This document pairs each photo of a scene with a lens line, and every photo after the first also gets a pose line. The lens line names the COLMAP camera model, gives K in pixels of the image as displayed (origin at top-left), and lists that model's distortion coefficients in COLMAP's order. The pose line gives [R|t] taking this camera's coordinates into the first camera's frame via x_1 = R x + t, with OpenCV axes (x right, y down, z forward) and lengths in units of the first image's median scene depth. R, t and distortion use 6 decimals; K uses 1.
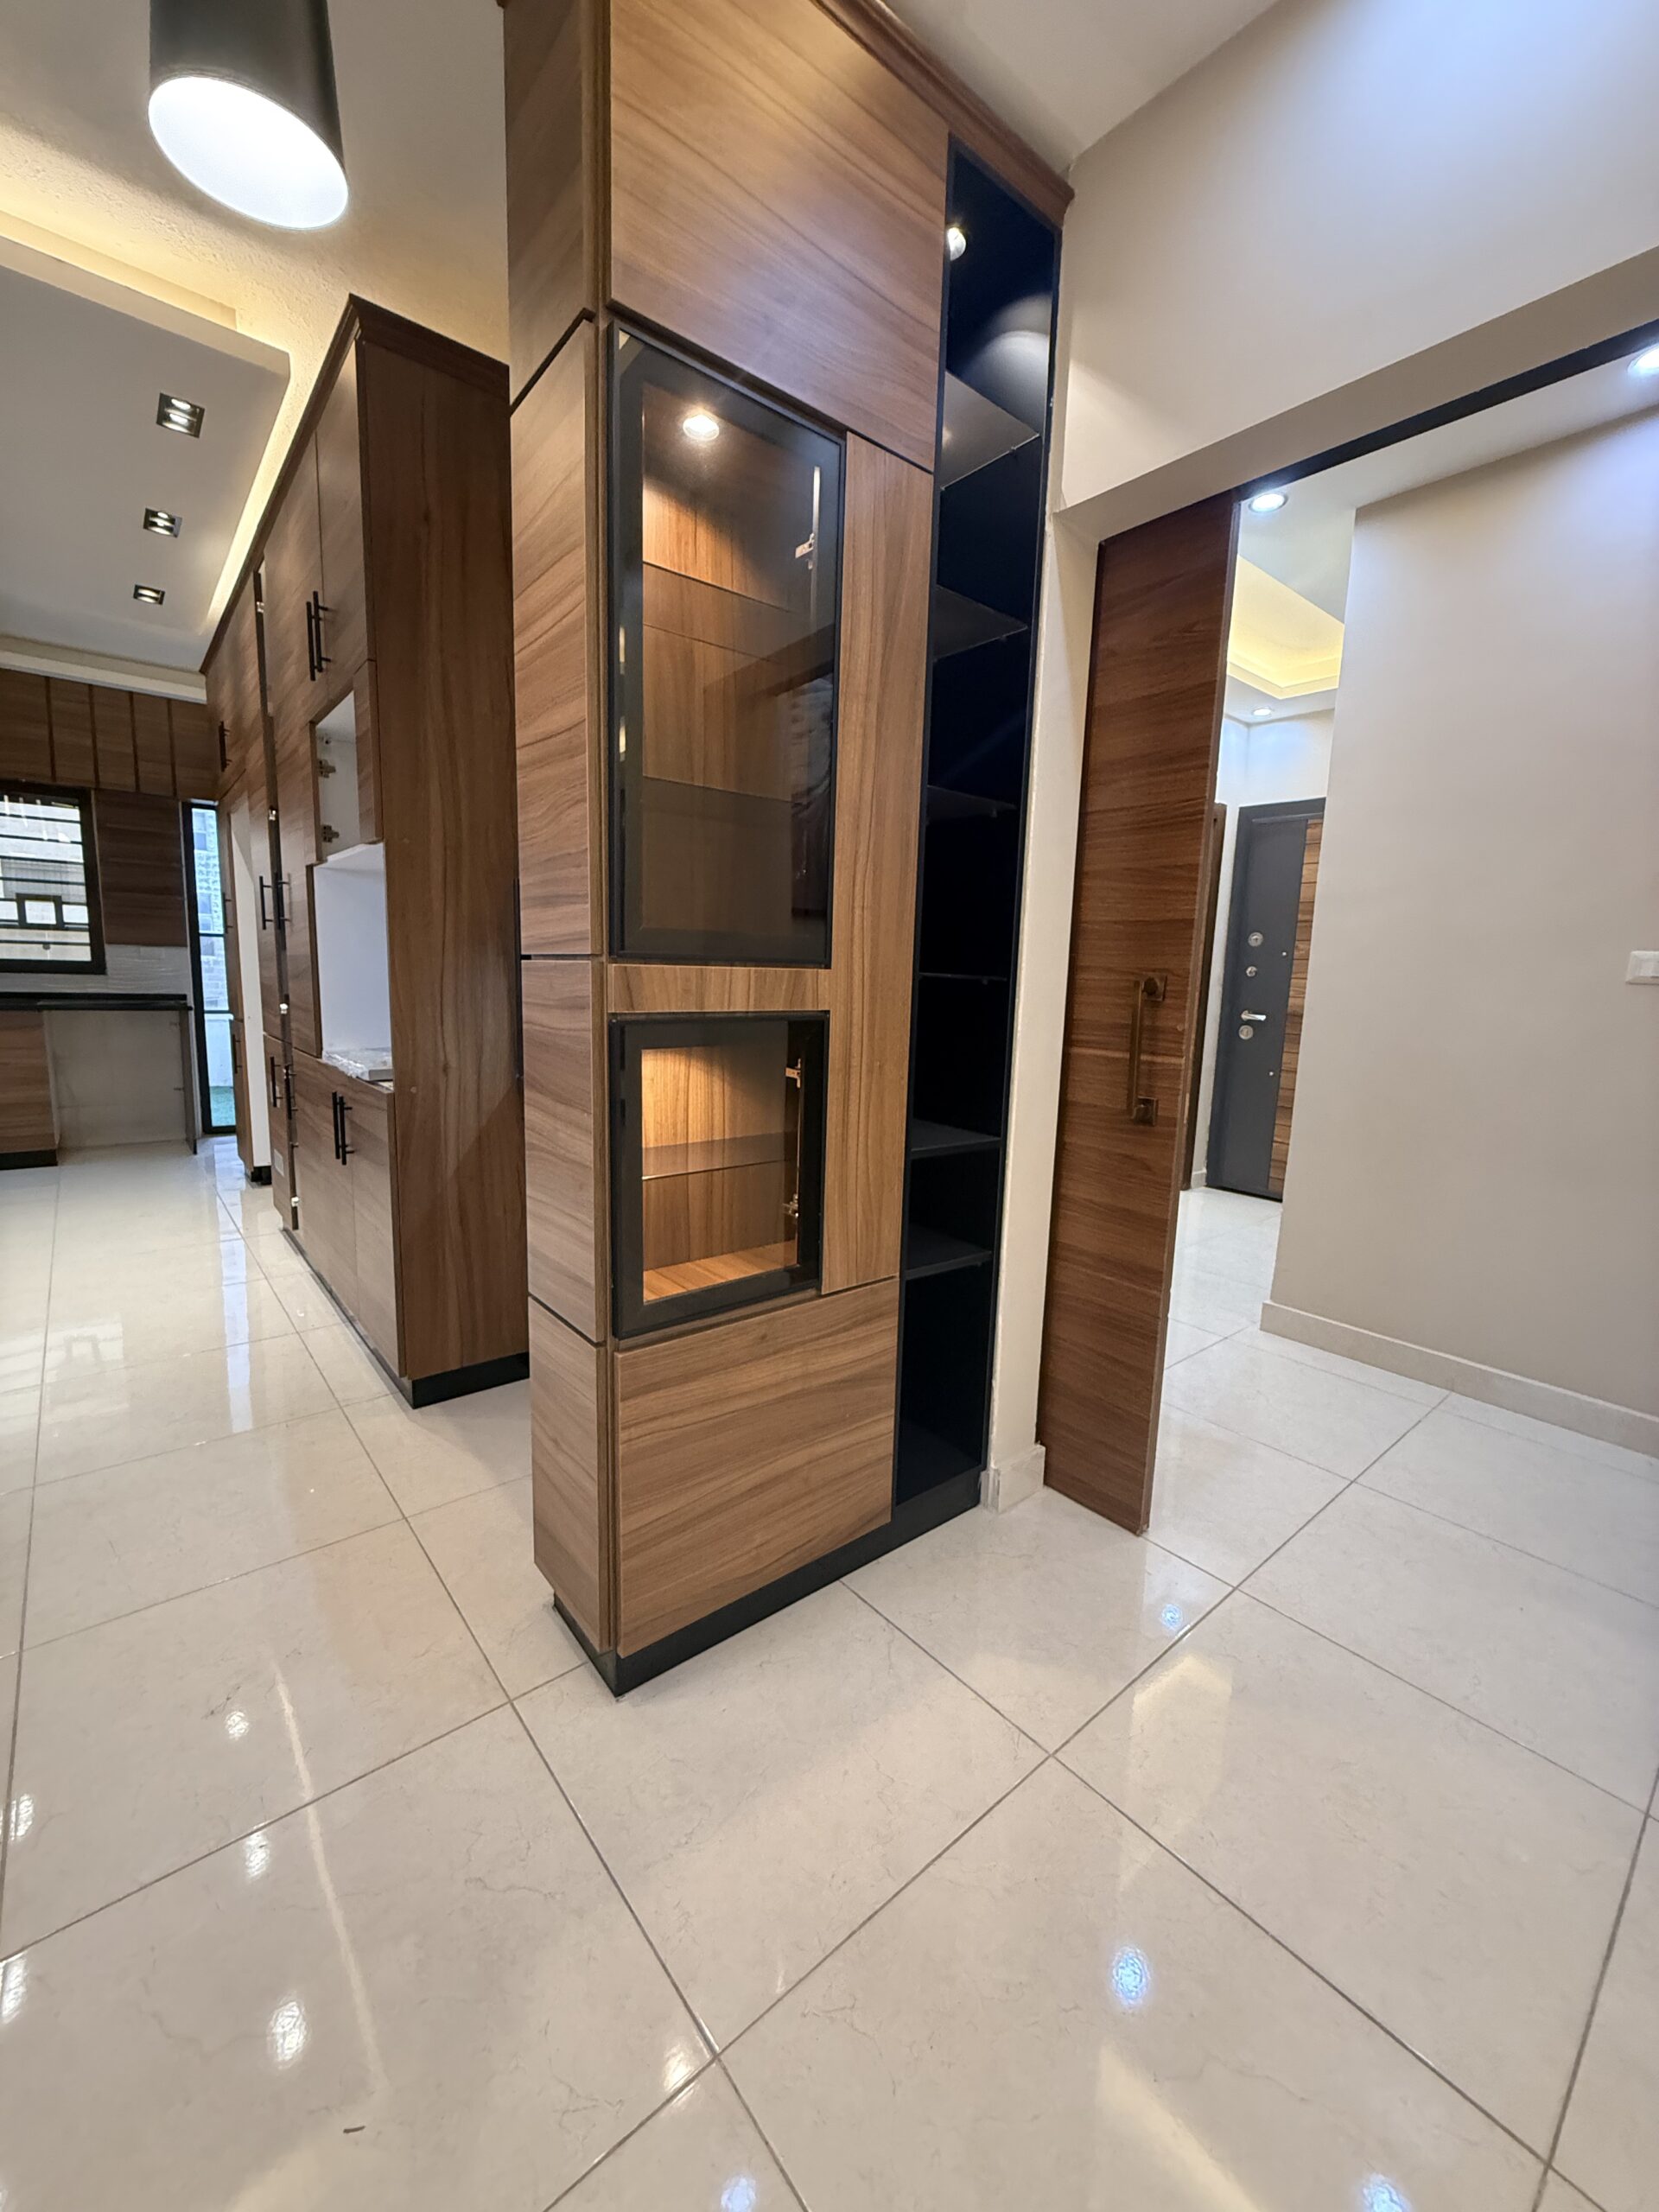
lens RADIAL K [[879.8, 0, 831.1], [0, 879.8, 1099.2], [0, 0, 1]] dist [-0.000912, -0.000635]
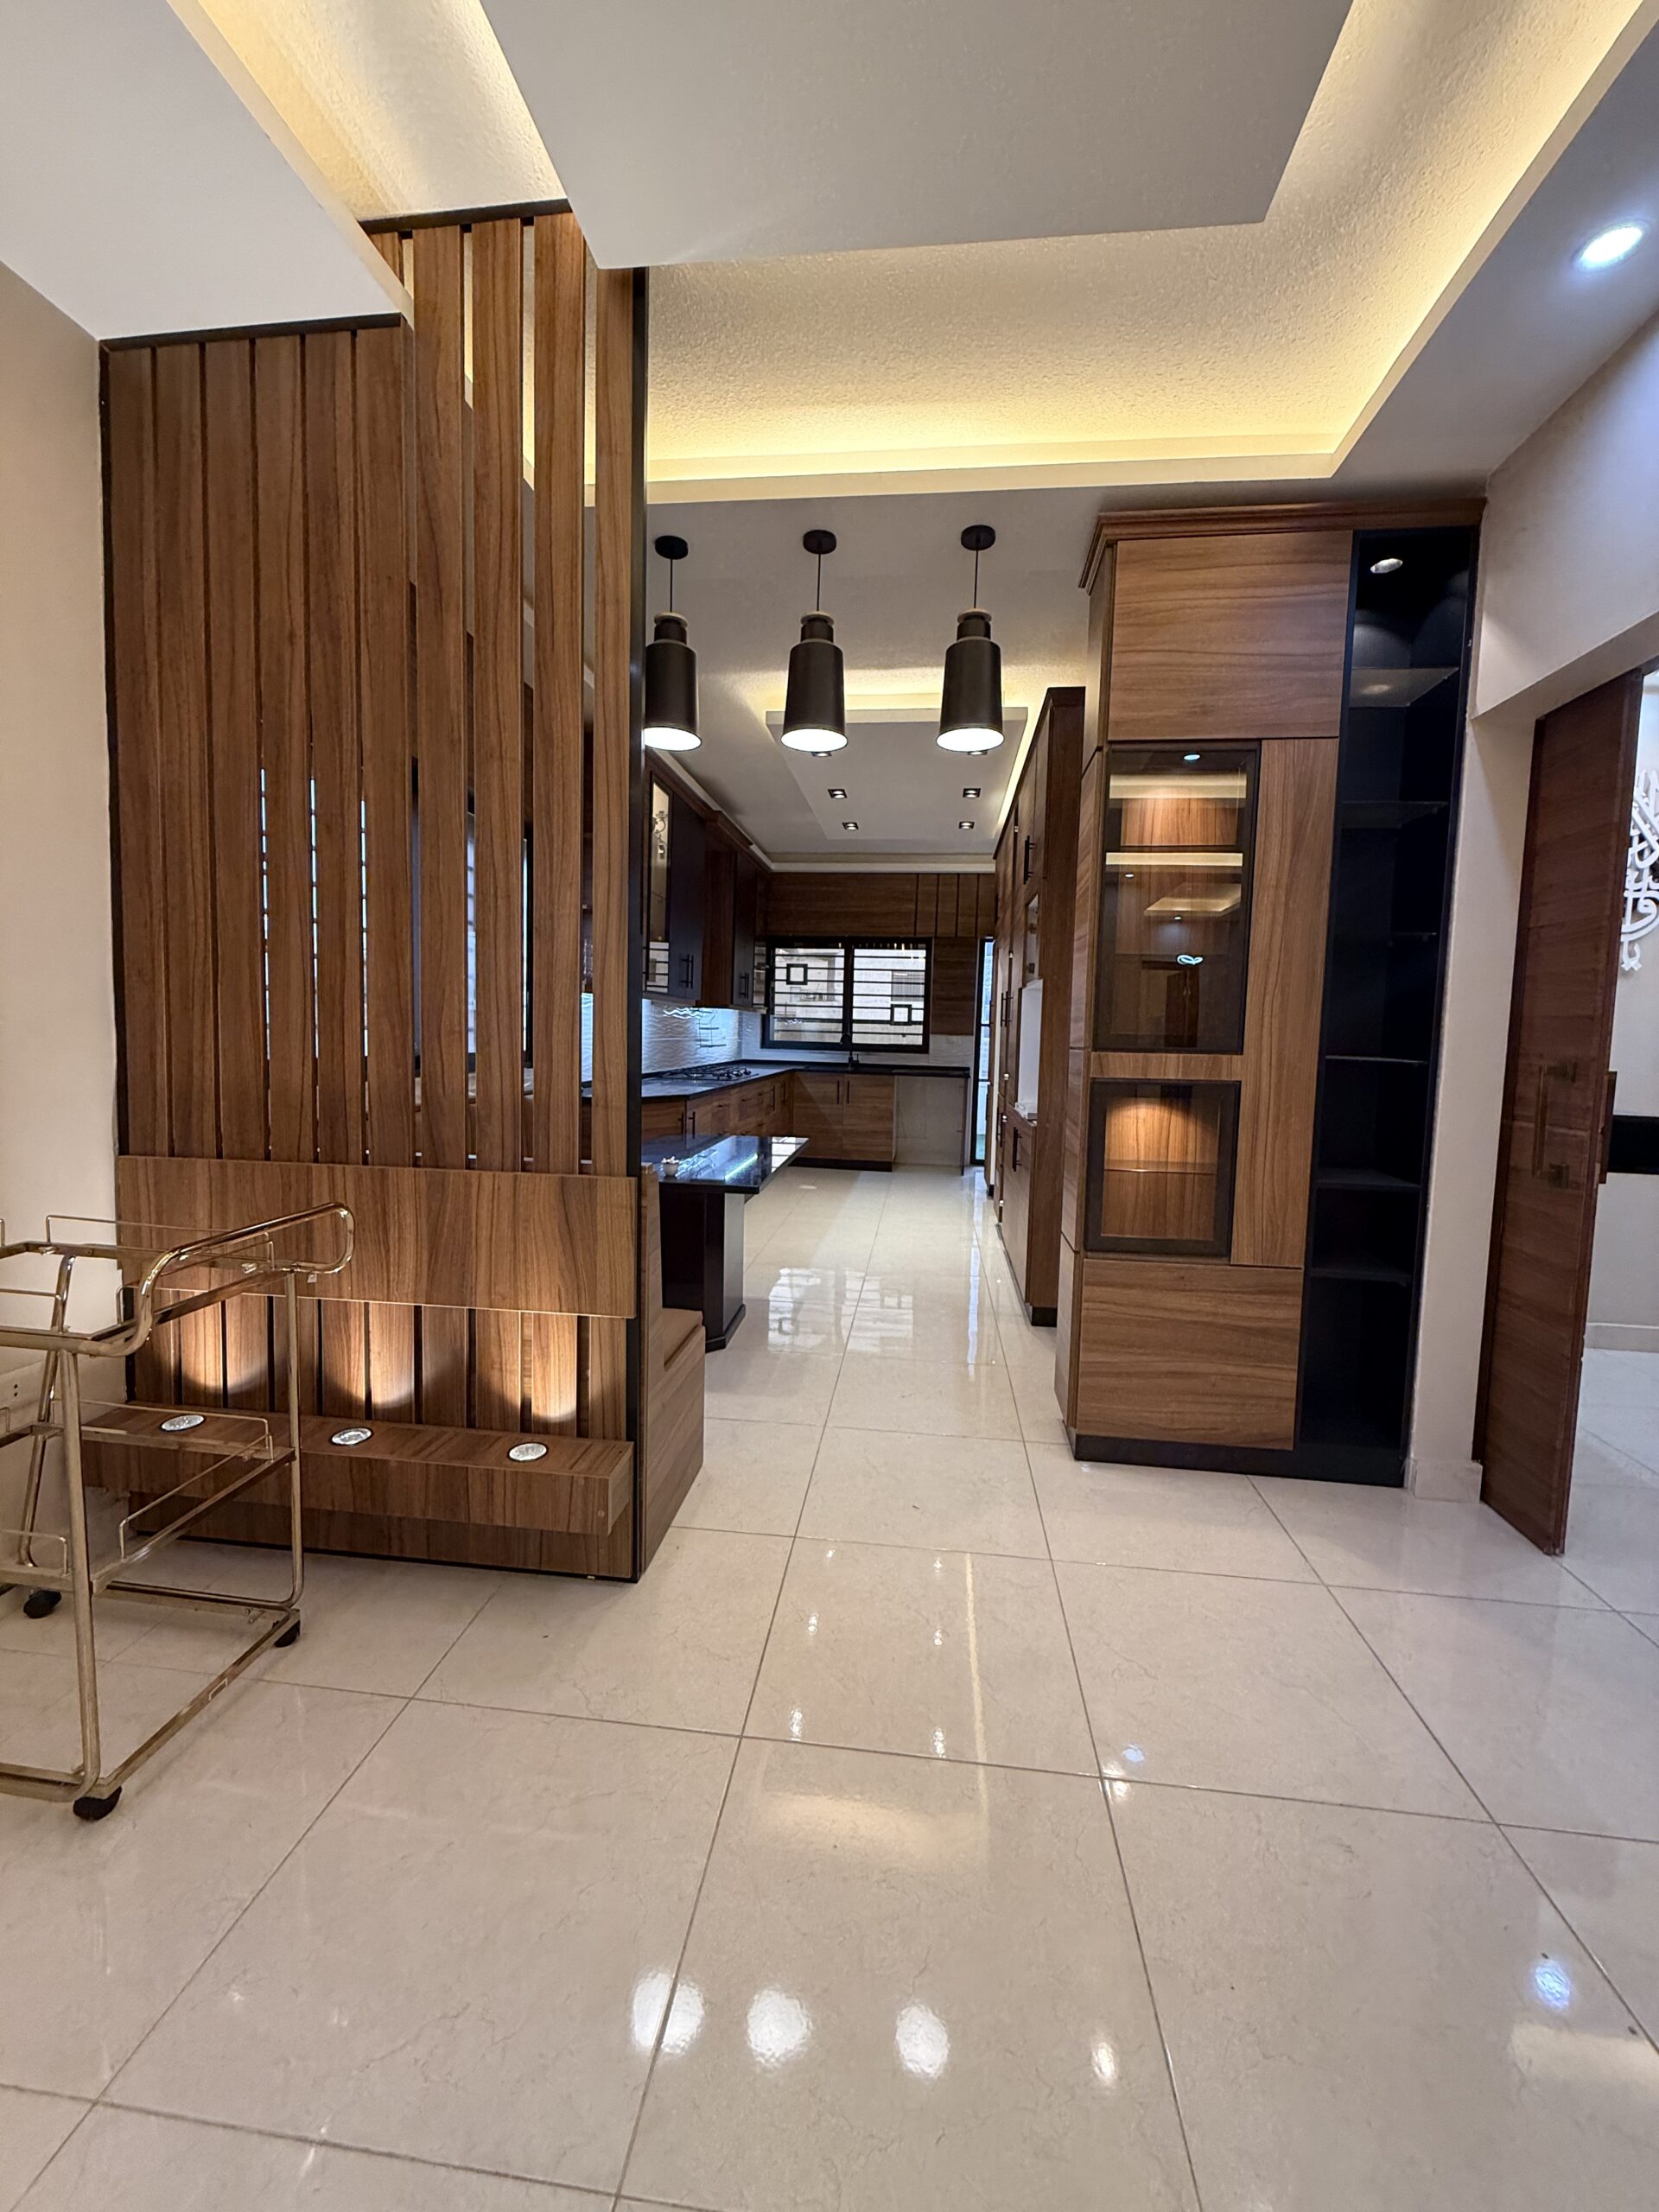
lens RADIAL K [[879.8, 0, 831.1], [0, 879.8, 1099.2], [0, 0, 1]] dist [-0.000912, -0.000635]
pose [[0.687510, 0.042497, -0.724931, 0.560655], [-0.106760, 0.993354, -0.043016, 0.069488], [0.718284, 0.106968, 0.687477, -0.545595]]
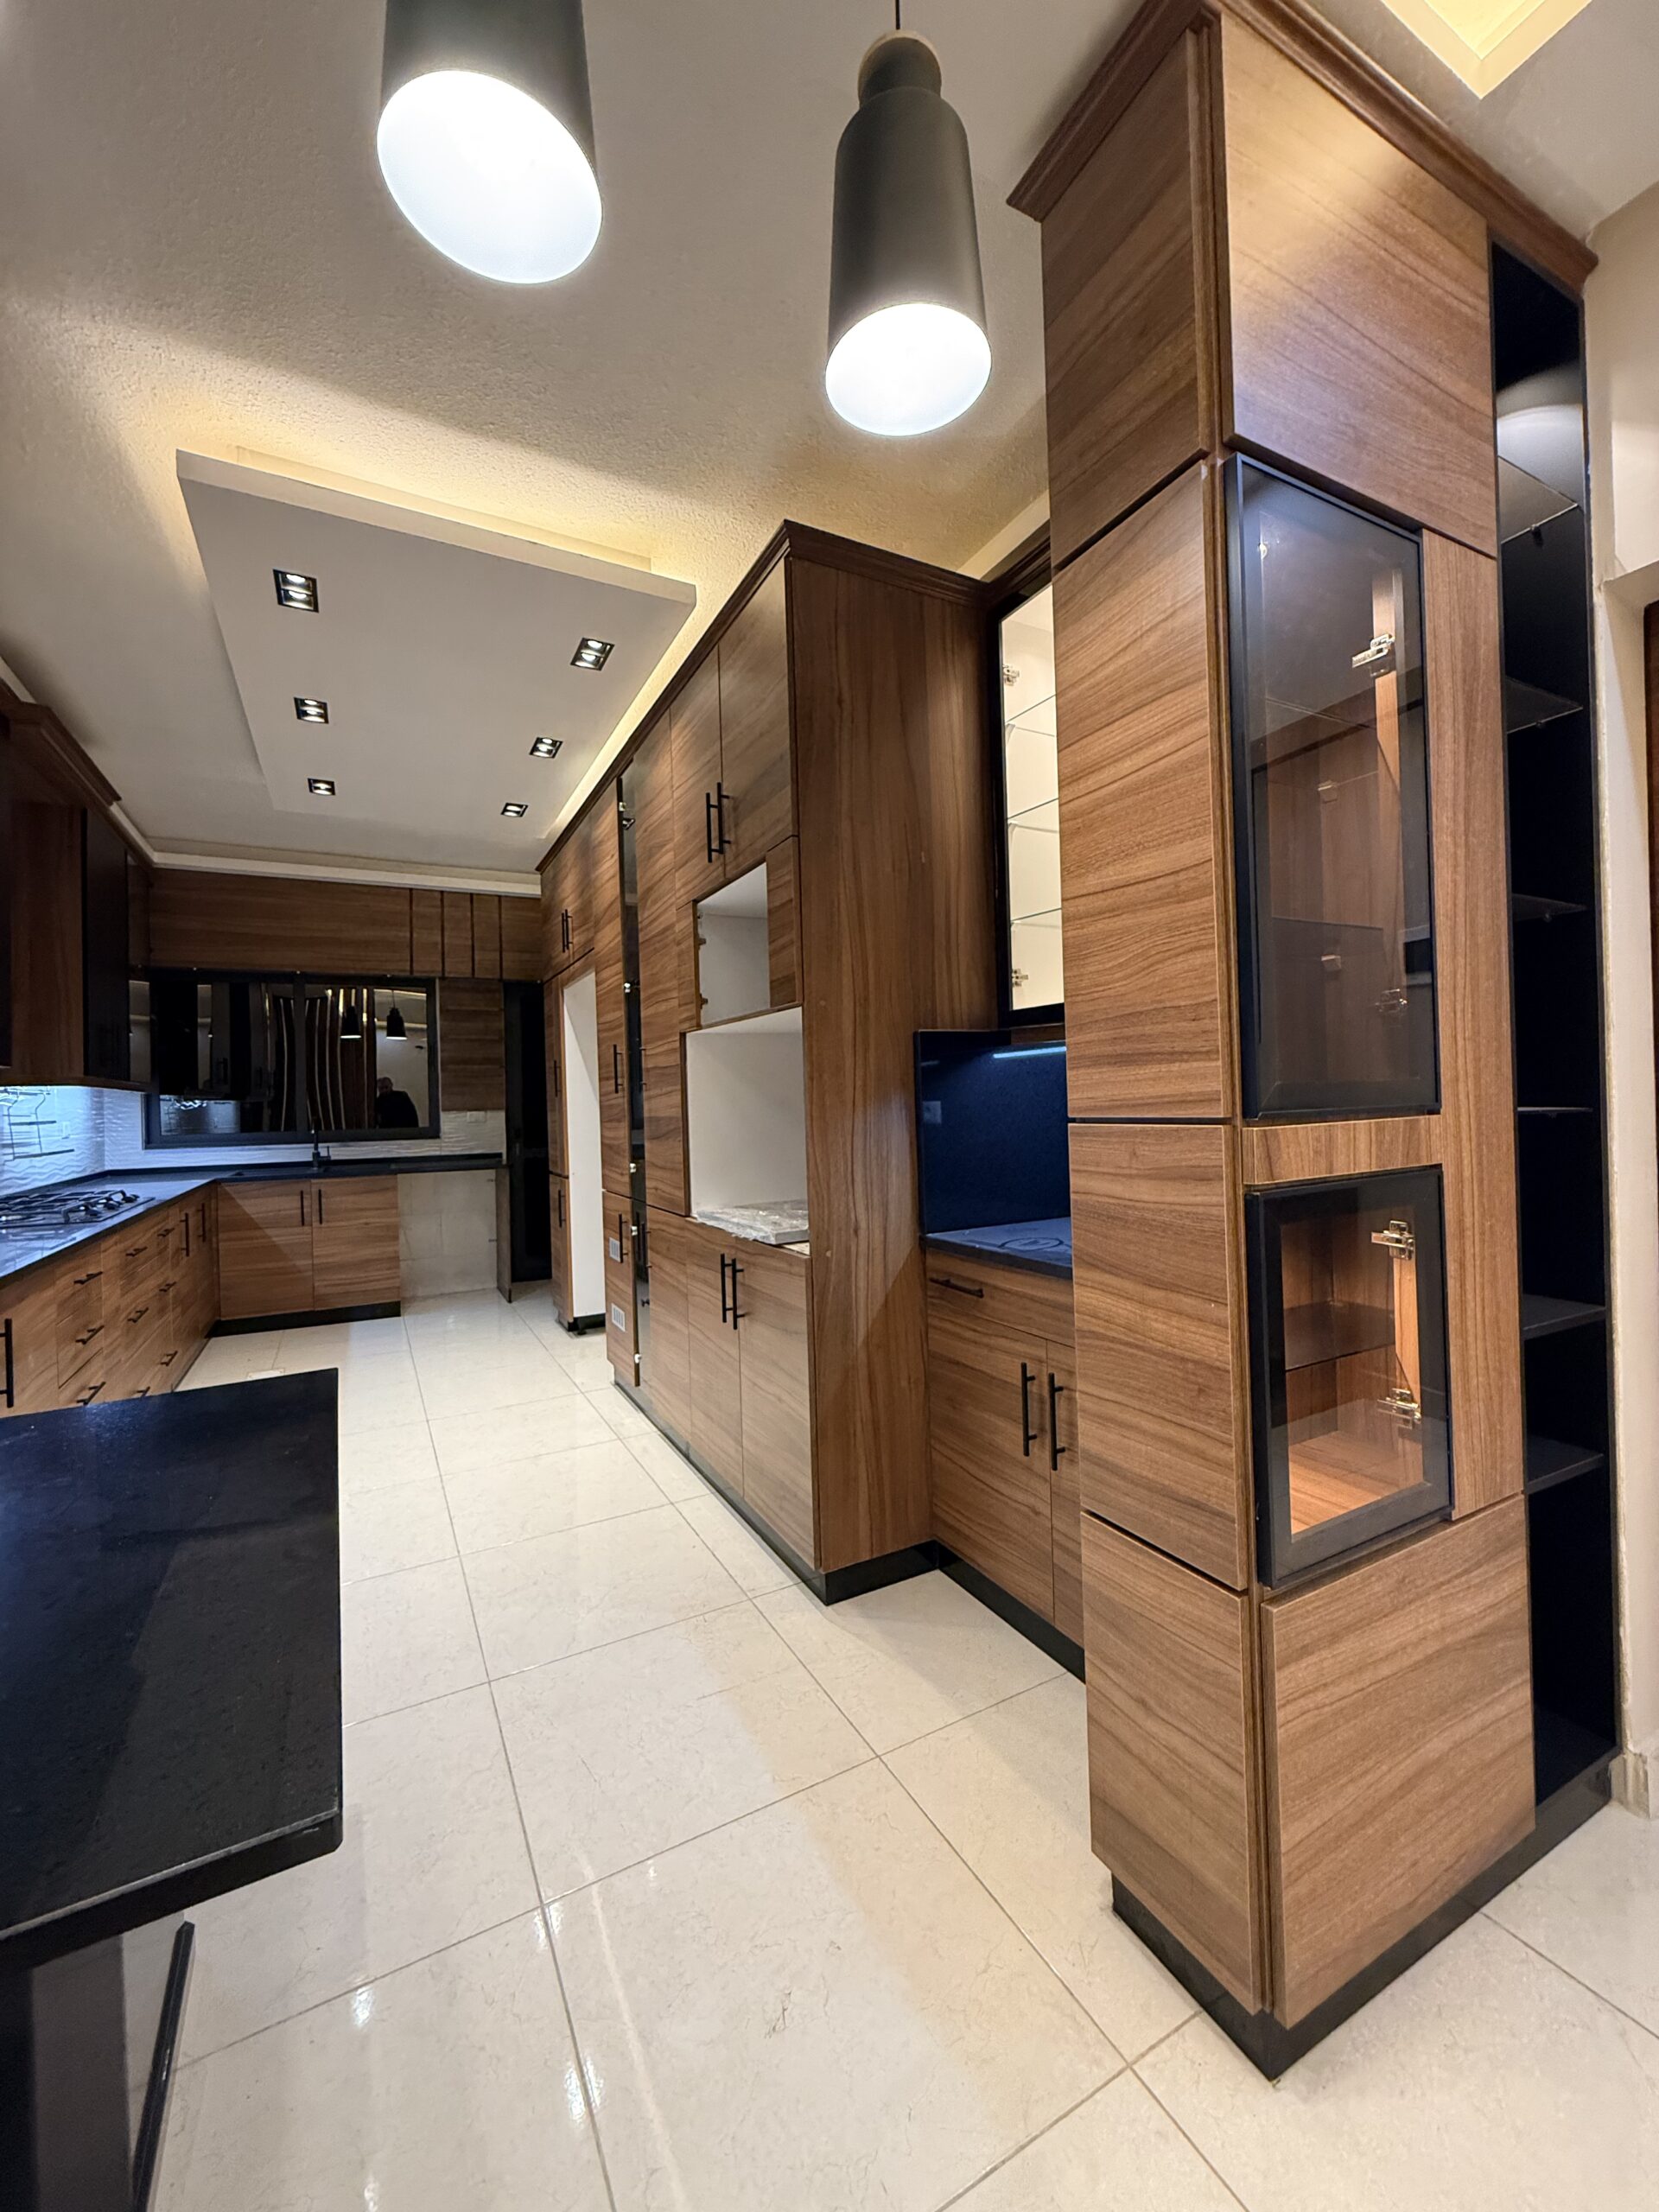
lens RADIAL K [[879.8, 0, 831.1], [0, 879.8, 1099.2], [0, 0, 1]] dist [-0.000912, -0.000635]
pose [[0.977318, -0.057365, -0.203862, -0.340961], [0.027876, 0.989085, -0.144685, -0.049522], [0.209937, 0.135721, 0.968249, 0.058526]]
